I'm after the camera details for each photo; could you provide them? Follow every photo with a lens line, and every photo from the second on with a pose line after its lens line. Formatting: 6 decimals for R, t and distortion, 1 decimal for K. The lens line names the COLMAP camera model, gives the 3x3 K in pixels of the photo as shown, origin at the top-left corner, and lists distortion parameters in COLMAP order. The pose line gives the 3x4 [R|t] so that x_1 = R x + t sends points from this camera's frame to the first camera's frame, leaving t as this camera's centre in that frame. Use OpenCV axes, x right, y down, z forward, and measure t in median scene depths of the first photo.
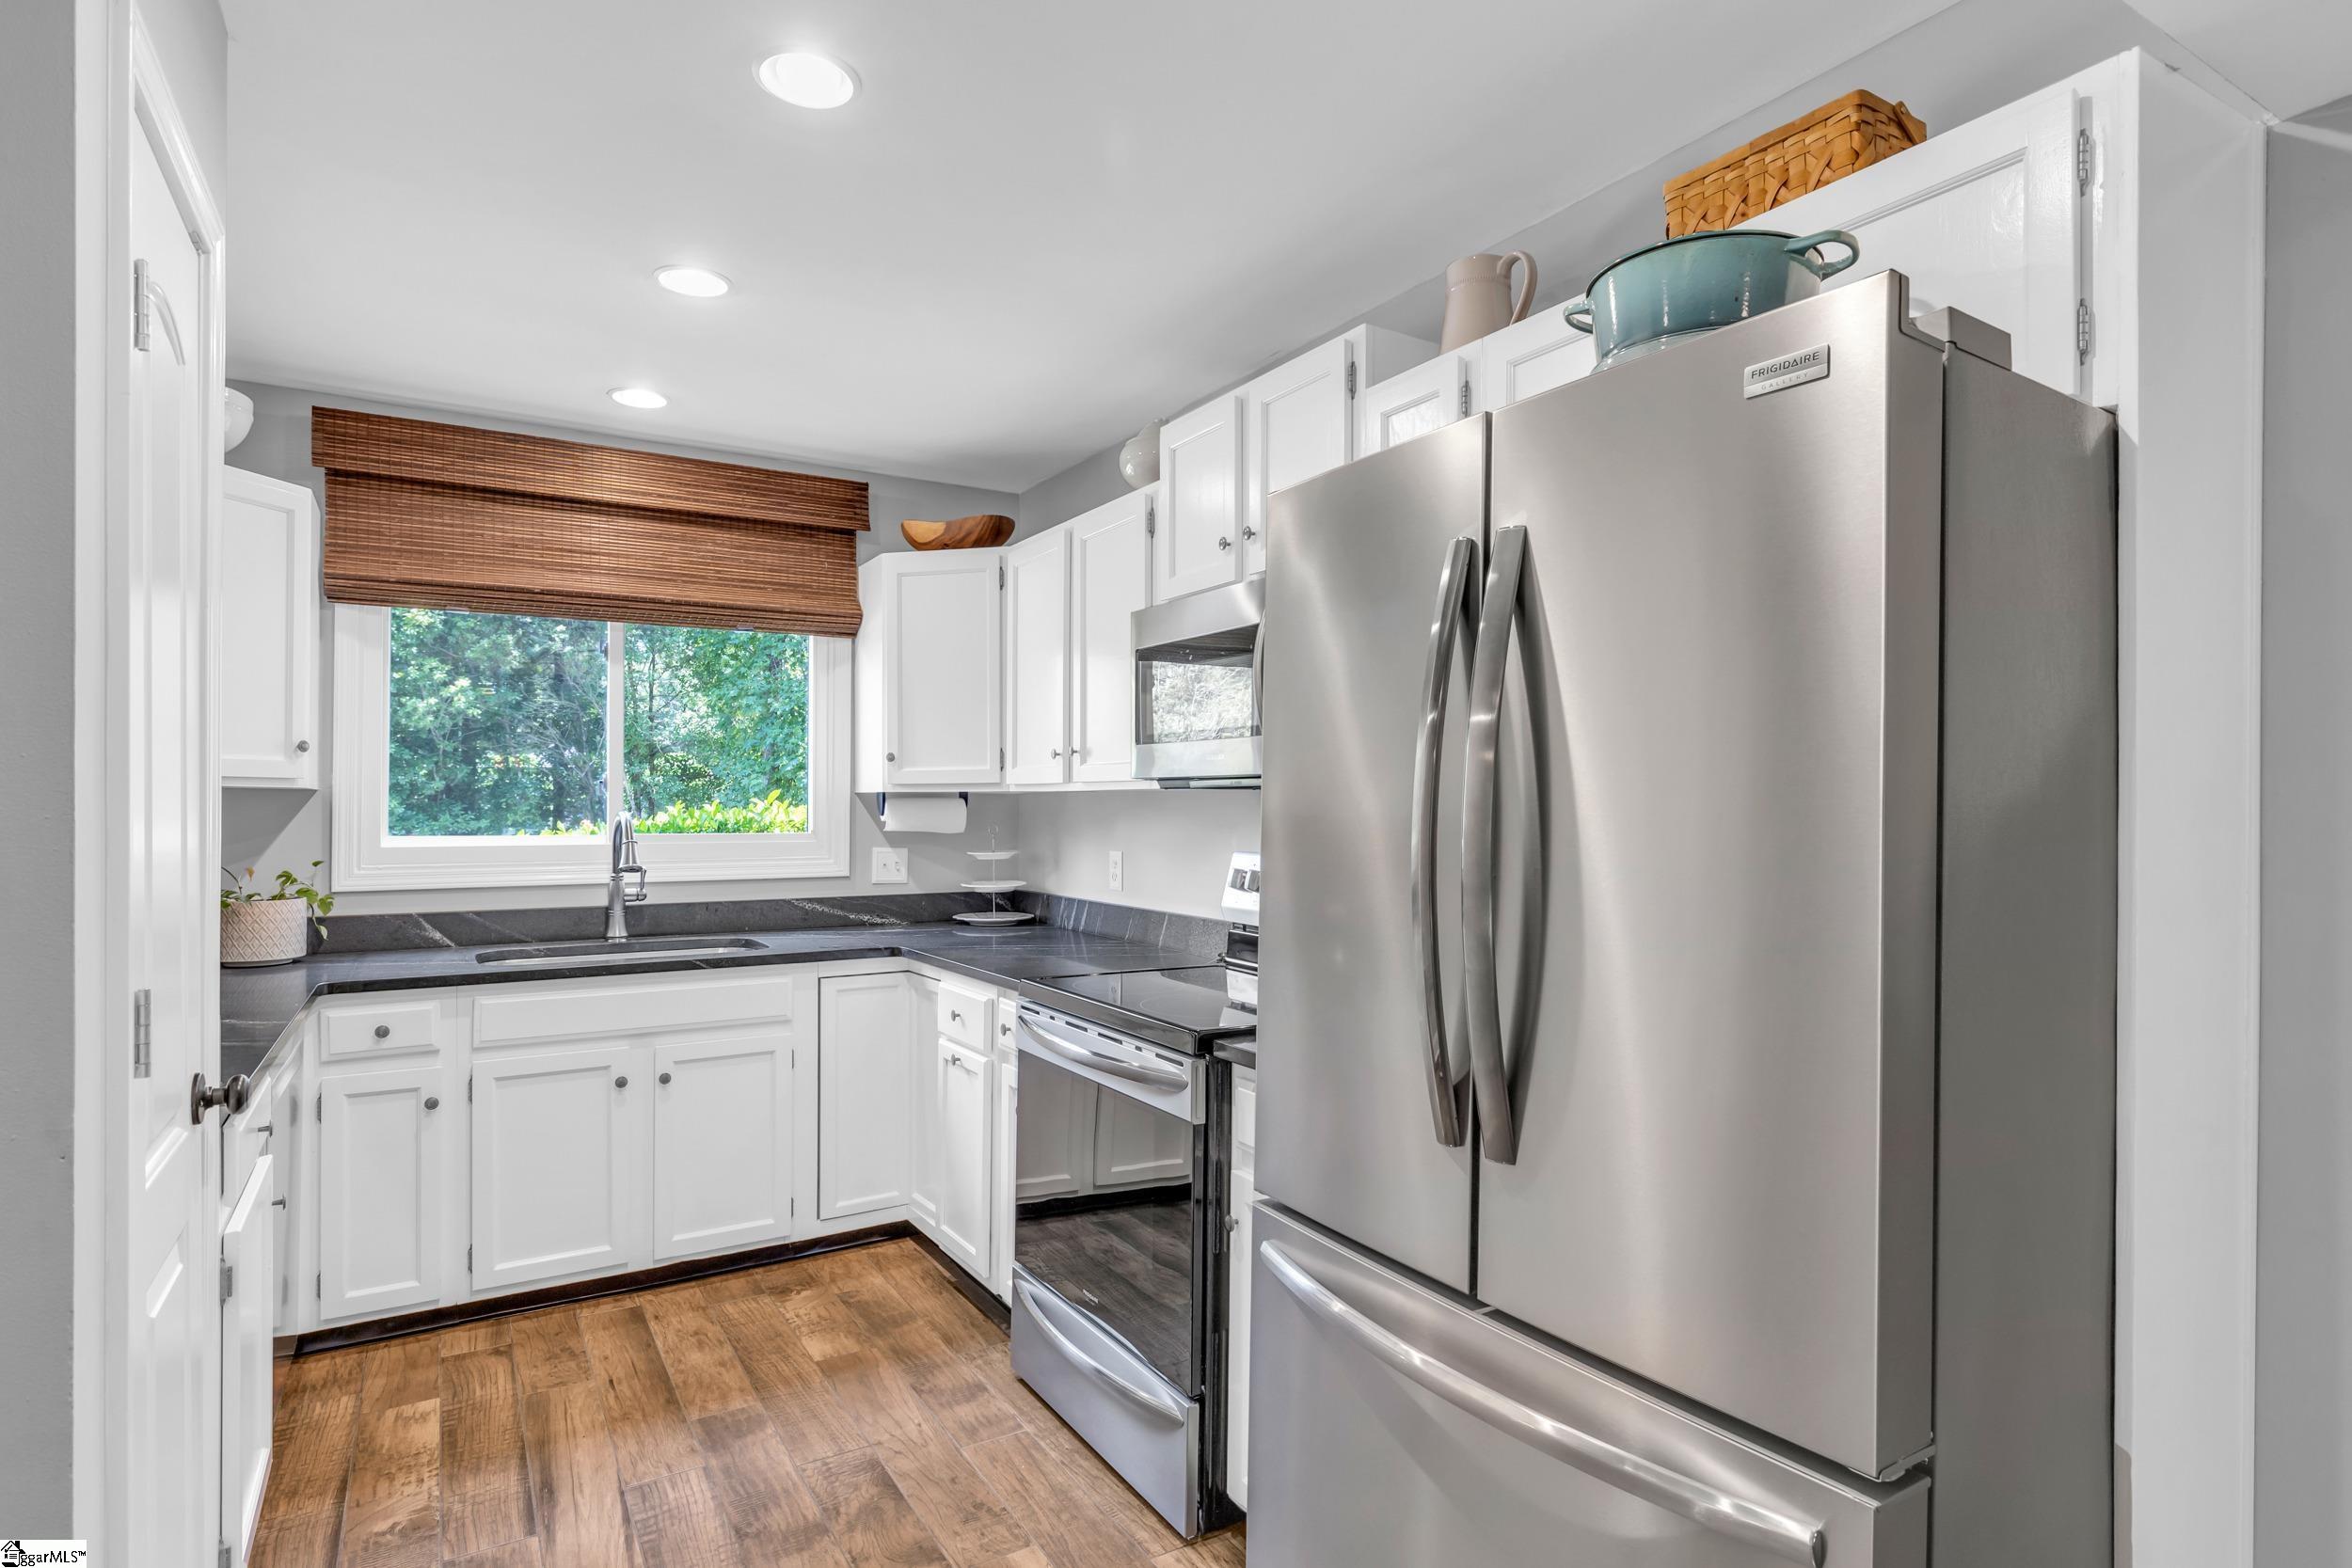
lens RADIAL K [[1214.9, 0, 1176.0], [0, 1214.9, 784.0], [0, 0, 1]] dist [0.001697, -0.000064]
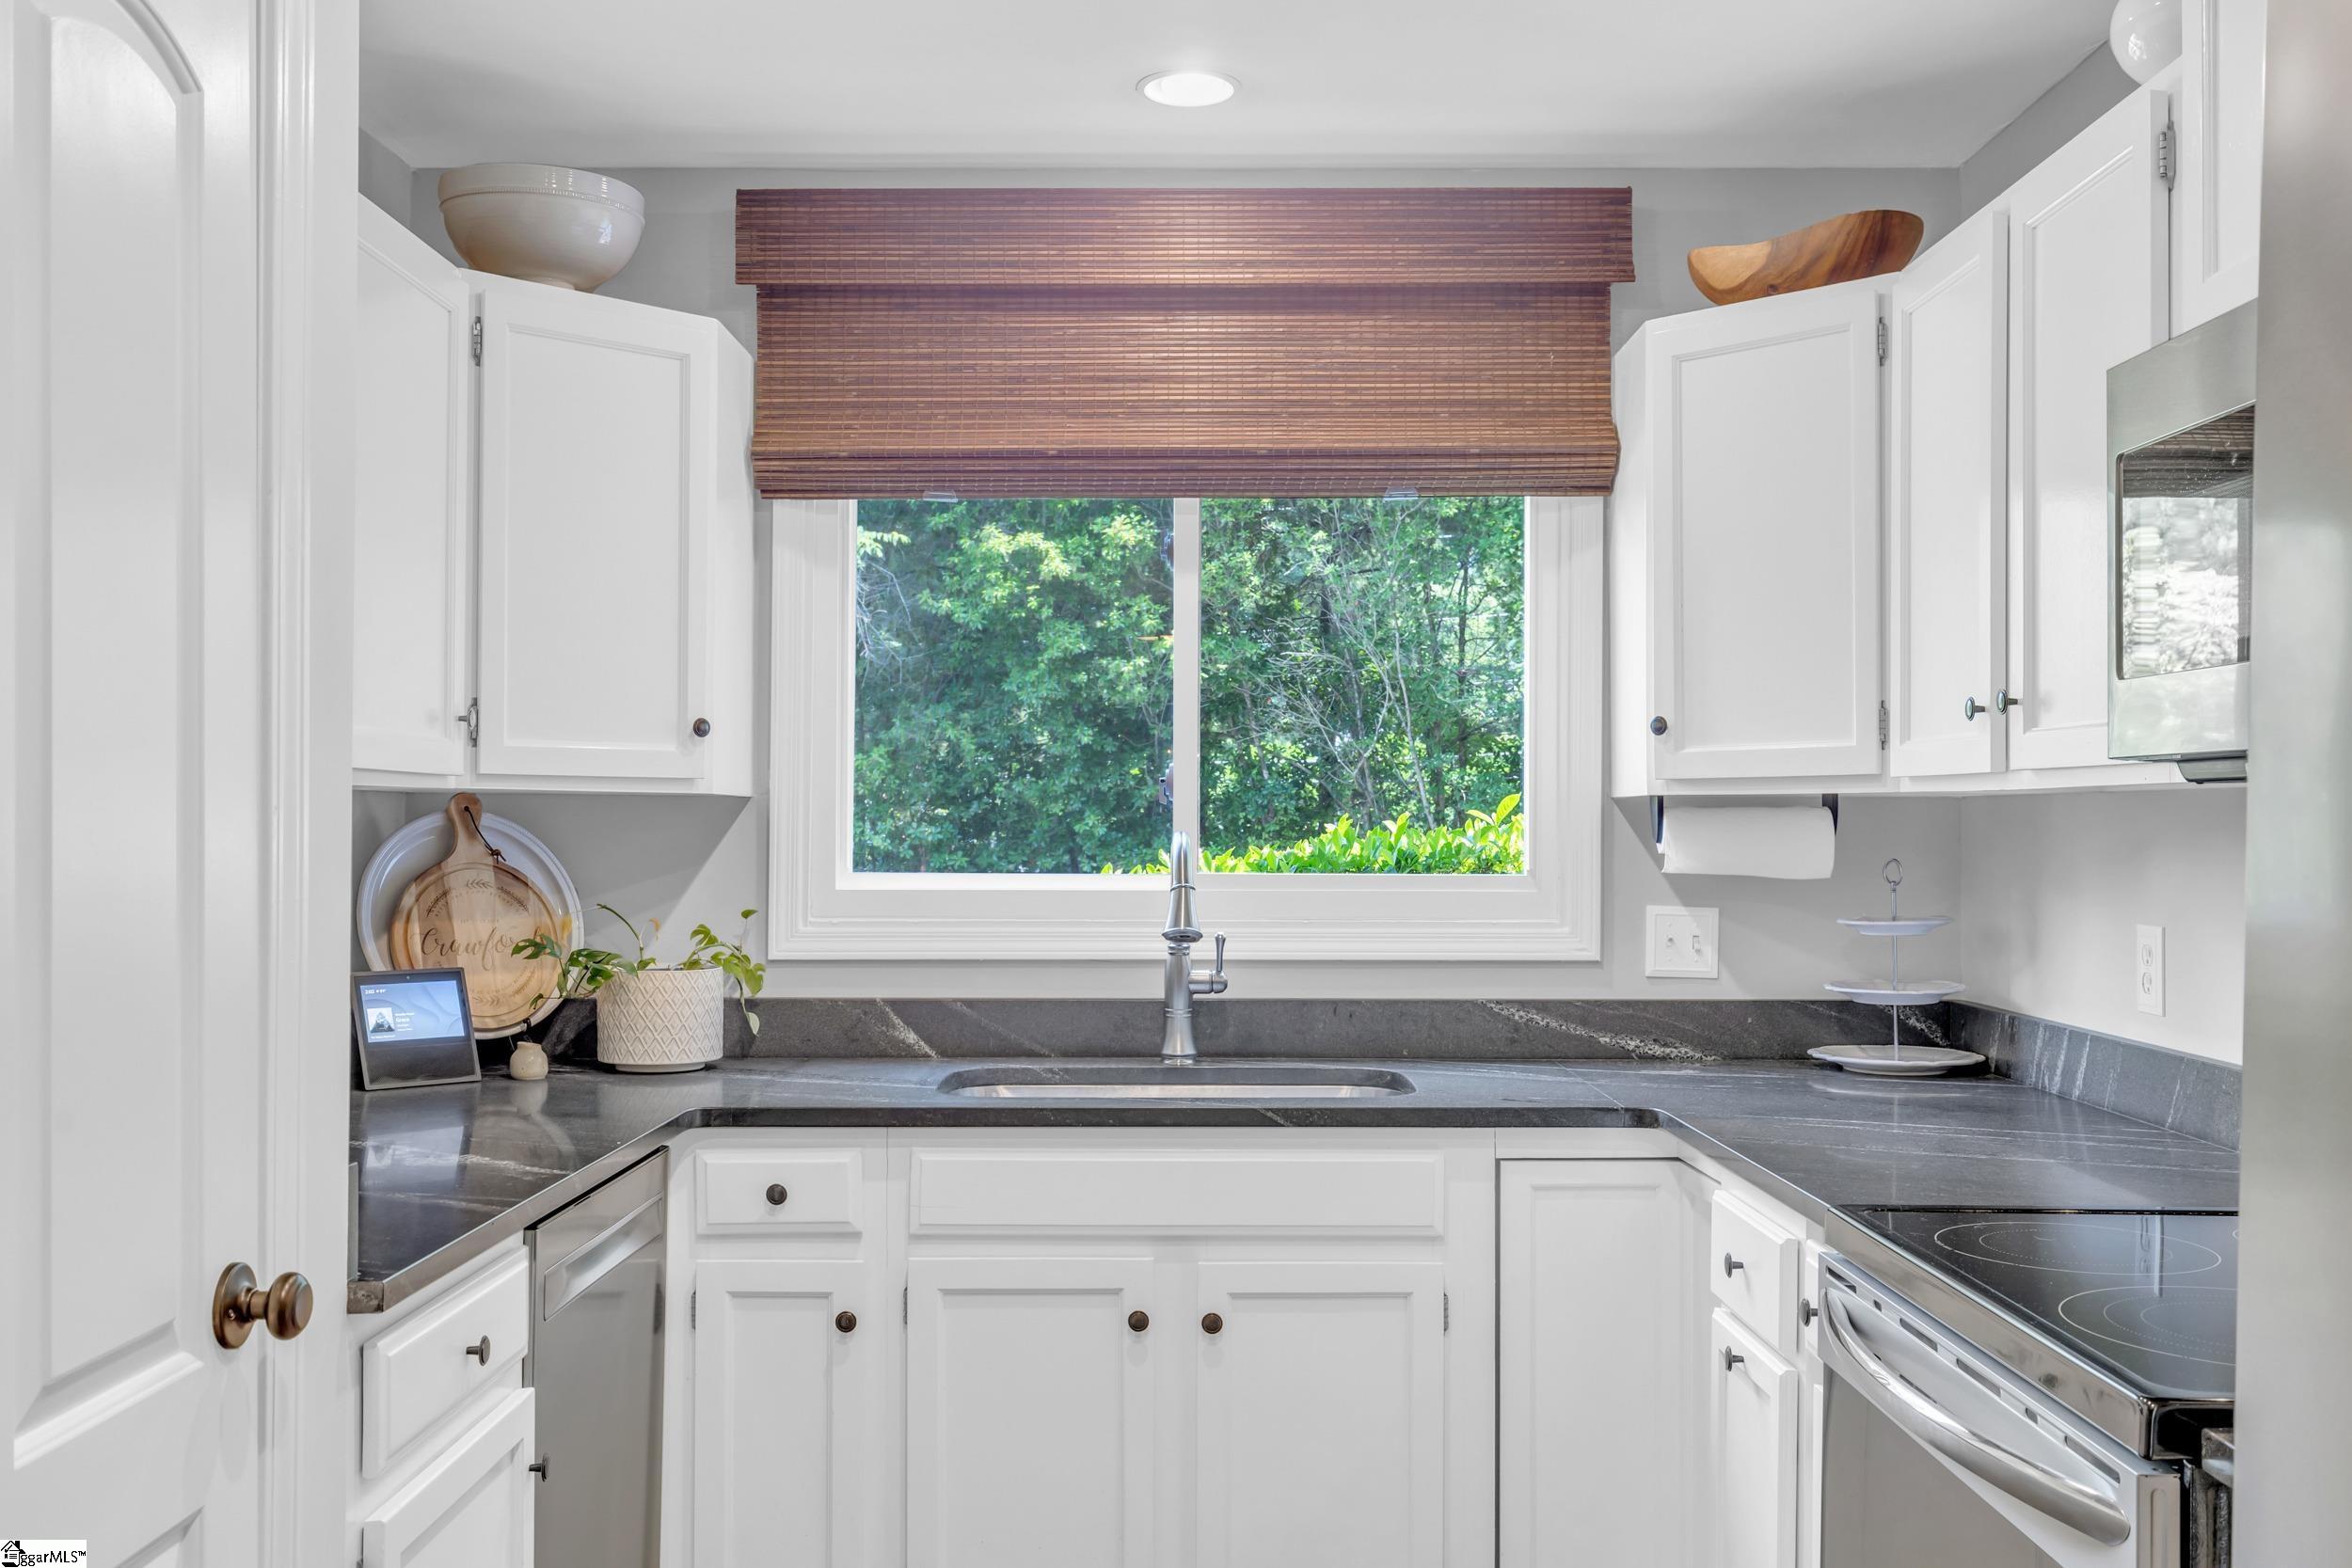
lens RADIAL K [[2178.5, 0, 1173.1], [0, 2178.5, 791.8], [0, 0, 1]] dist [0.012249, -0.008358]
pose [[0.850266, -0.007120, -0.526305, 0.069682], [0.008605, 0.999963, 0.000374, 0.003222], [0.526283, -0.004847, 0.850296, 0.139017]]
